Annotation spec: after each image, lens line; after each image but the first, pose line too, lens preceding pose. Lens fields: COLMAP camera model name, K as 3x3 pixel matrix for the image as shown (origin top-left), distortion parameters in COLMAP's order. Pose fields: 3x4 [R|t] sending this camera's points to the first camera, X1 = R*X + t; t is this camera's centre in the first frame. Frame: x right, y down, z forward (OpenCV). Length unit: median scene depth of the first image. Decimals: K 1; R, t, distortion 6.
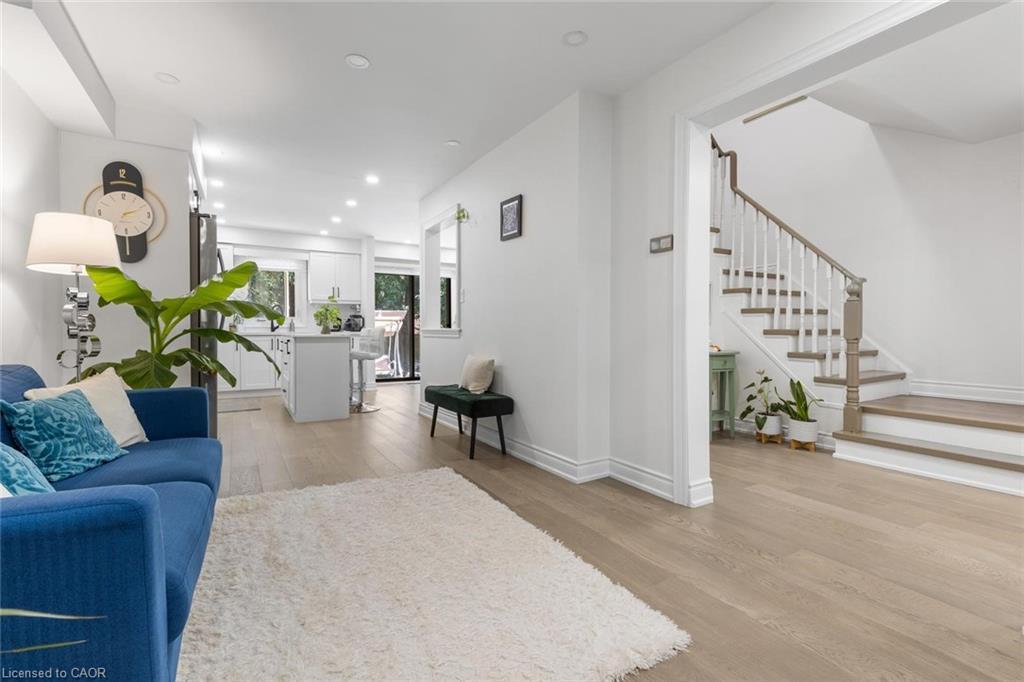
lens RADIAL K [[467.3, 0, 512.4], [0, 467.3, 337.6], [0, 0, 1]] dist [0.000433, -0.000867]
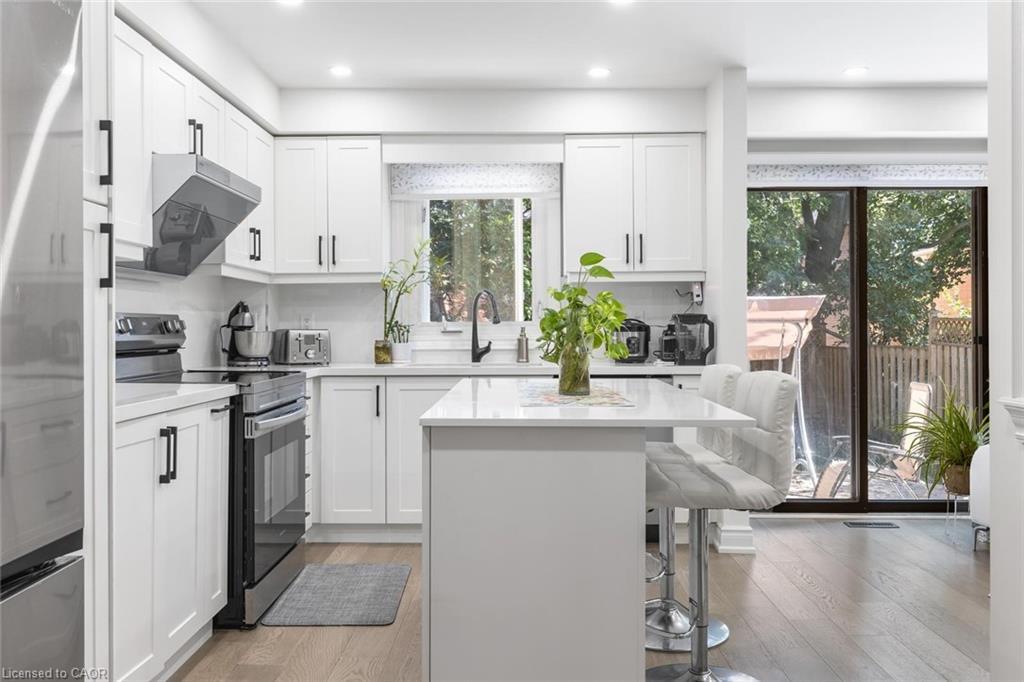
lens RADIAL K [[820.9, 0, 513.7], [0, 820.9, 323.3], [0, 0, 1]] dist [0.007700, 0.000846]
pose [[0.851254, -0.004806, -0.524732, -0.335814], [-0.006478, 0.999786, -0.019667, -0.072508], [0.524714, 0.020140, 0.851040, 1.083163]]
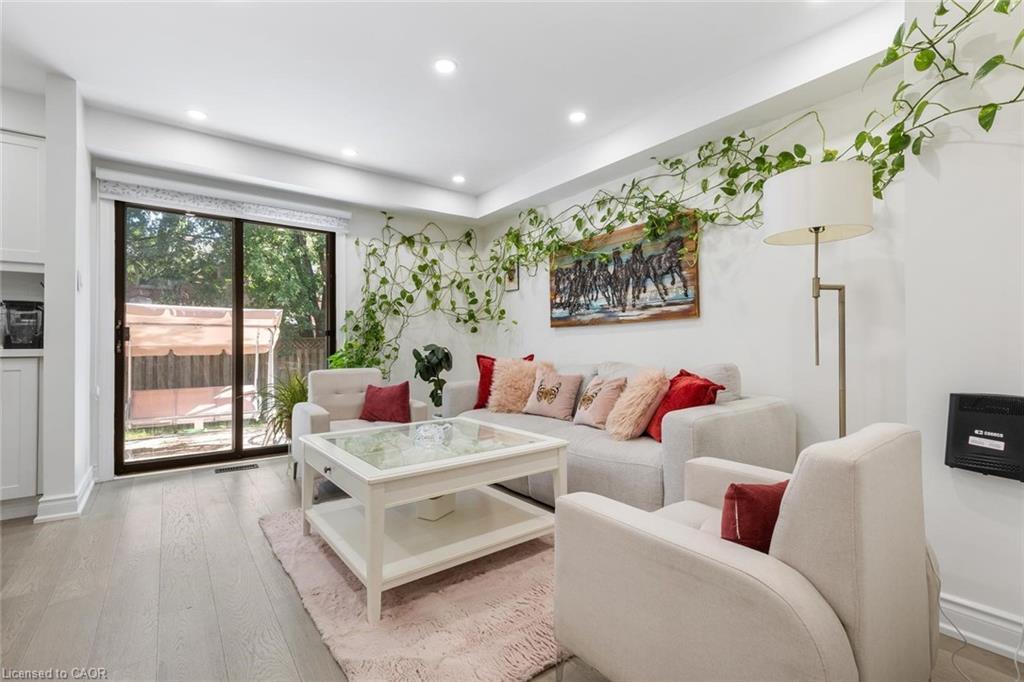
lens RADIAL K [[467.3, 0, 512.4], [0, 467.3, 337.6], [0, 0, 1]] dist [0.000433, -0.000867]
pose [[0.994258, 0.000970, 0.107005, -0.011313], [0.001676, 0.999695, -0.024634, -0.028669], [-0.106996, 0.024672, 0.993953, 1.506118]]
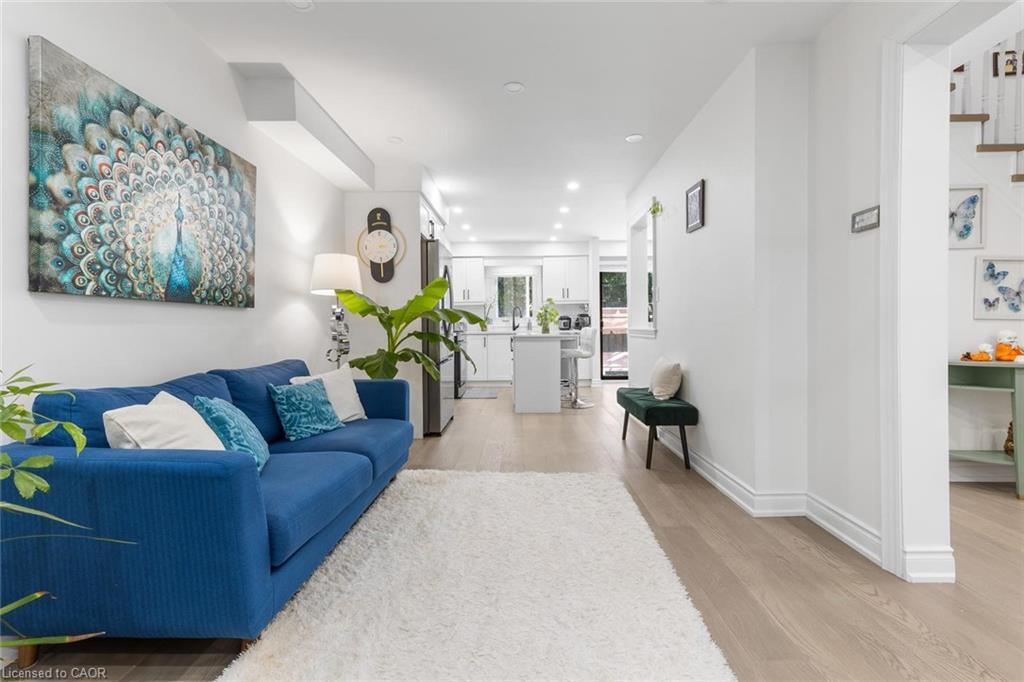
lens RADIAL K [[470.9, 0, 514.0], [0, 470.9, 334.3], [0, 0, 1]] dist [0.000688, -0.000425]
pose [[0.850461, 0.000762, -0.526038, 0.216719], [0.001736, 0.999989, 0.004257, -0.018758], [0.526036, -0.004533, 0.850450, 0.055955]]
